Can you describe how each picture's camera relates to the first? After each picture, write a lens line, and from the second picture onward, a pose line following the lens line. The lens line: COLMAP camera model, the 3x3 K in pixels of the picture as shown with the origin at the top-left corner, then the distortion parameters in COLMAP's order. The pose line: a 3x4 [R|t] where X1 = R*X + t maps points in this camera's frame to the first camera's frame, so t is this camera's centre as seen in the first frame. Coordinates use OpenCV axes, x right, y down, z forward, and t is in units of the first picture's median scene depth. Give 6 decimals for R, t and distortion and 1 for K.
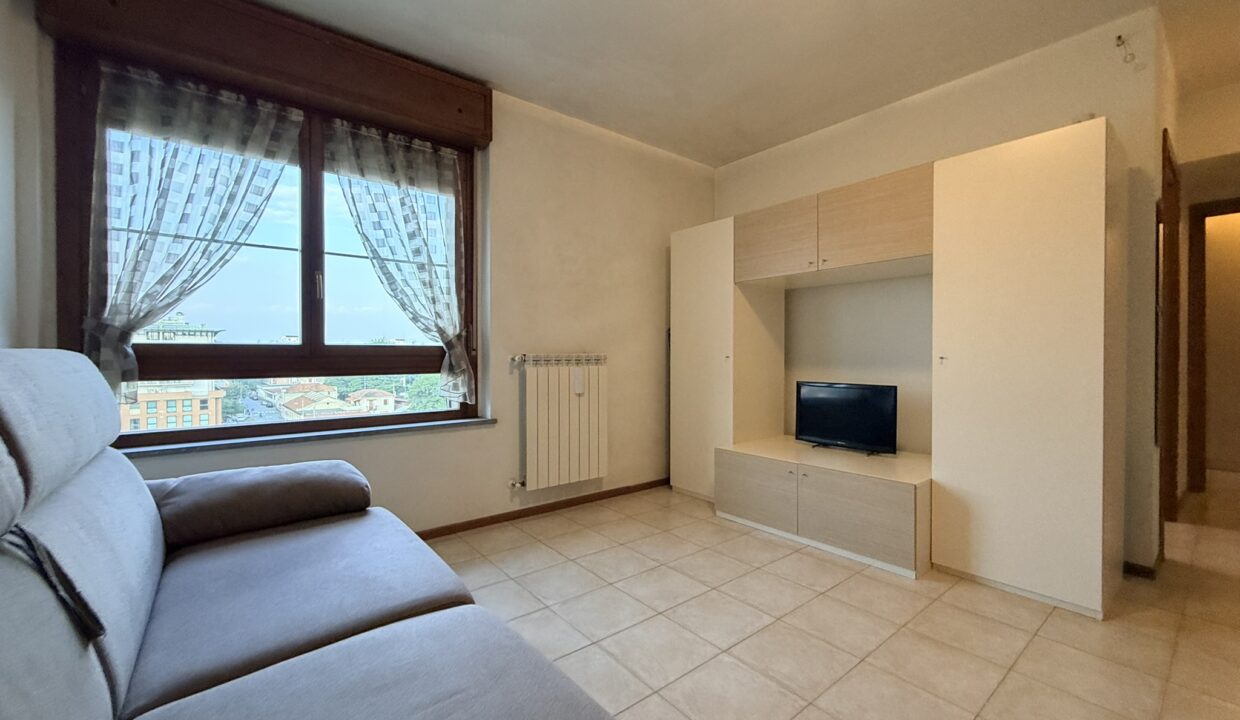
lens RADIAL K [[494.2, 0, 617.5], [0, 494.2, 357.2], [0, 0, 1]] dist [0.001984, 0.000204]
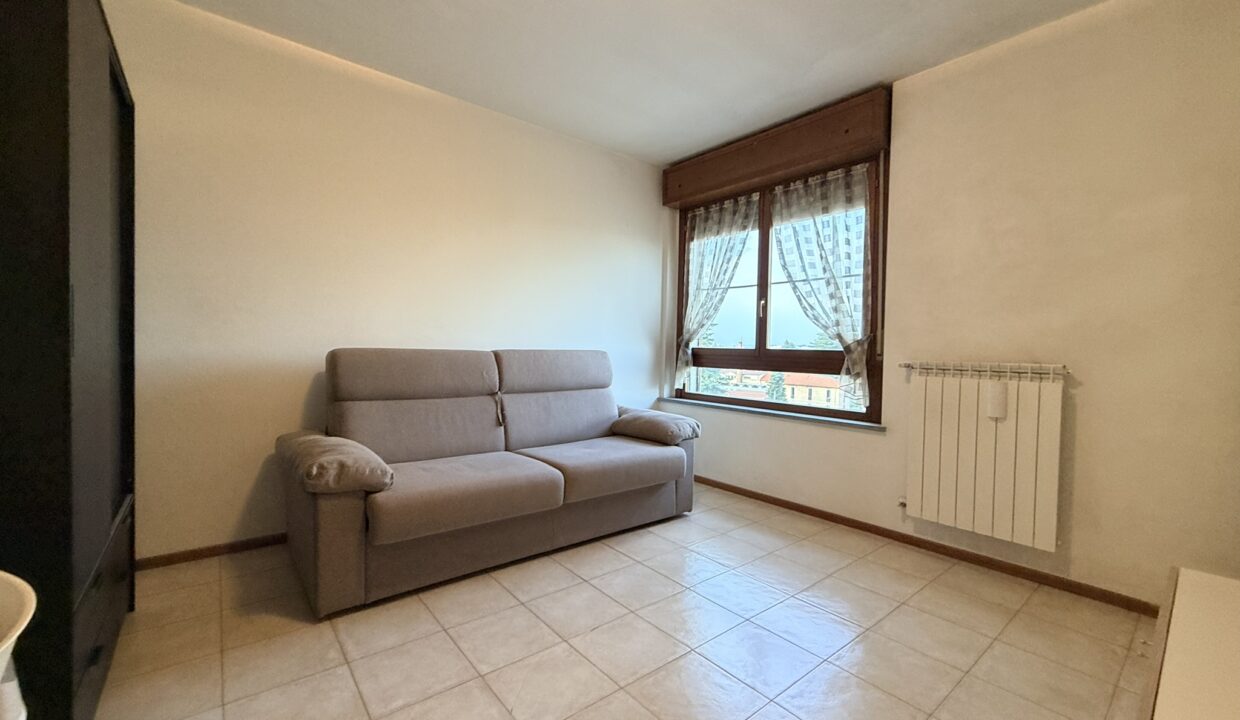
lens RADIAL K [[494.2, 0, 617.5], [0, 494.2, 357.2], [0, 0, 1]] dist [0.001984, 0.000204]
pose [[0.013188, 0.020620, -0.999700, 0.757610], [-0.029011, 0.999374, 0.020231, -0.016325], [0.999492, 0.028735, 0.013778, 0.502857]]
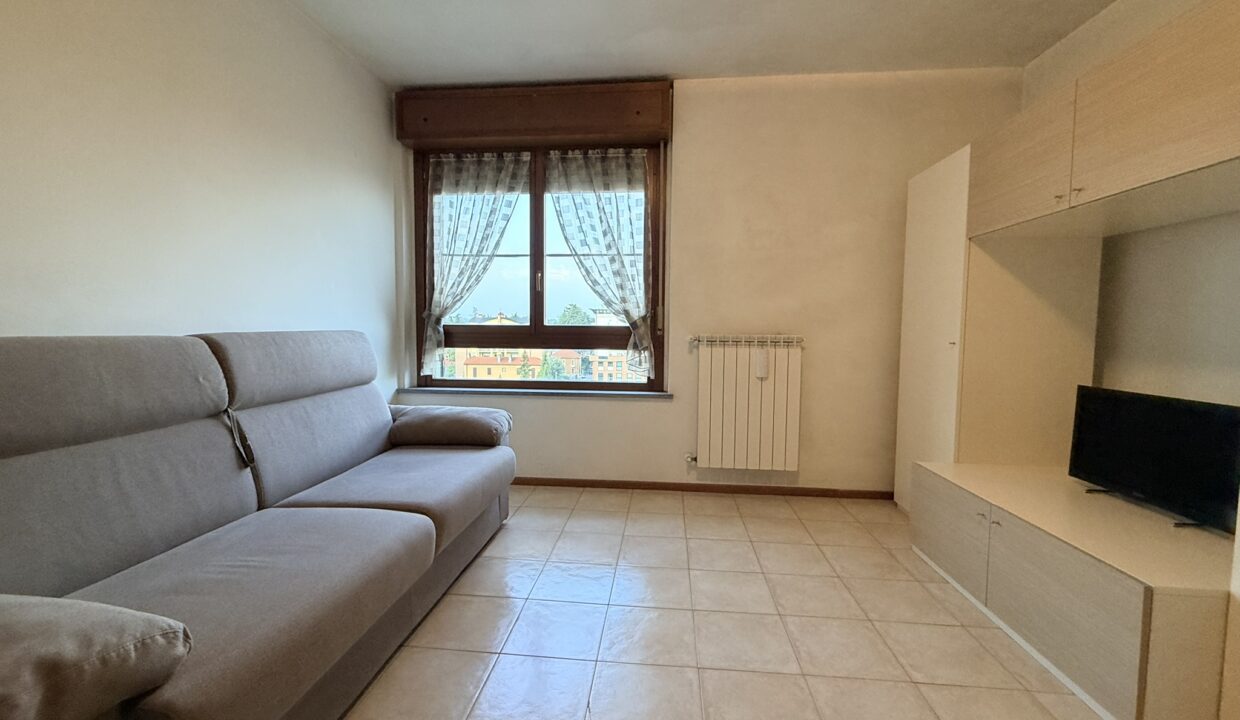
lens RADIAL K [[494.2, 0, 617.5], [0, 494.2, 357.2], [0, 0, 1]] dist [0.001984, 0.000204]
pose [[0.718721, 0.049004, -0.693570, 0.440618], [-0.014377, 0.998347, 0.055639, -0.015267], [0.695150, -0.030017, 0.718237, 0.159981]]
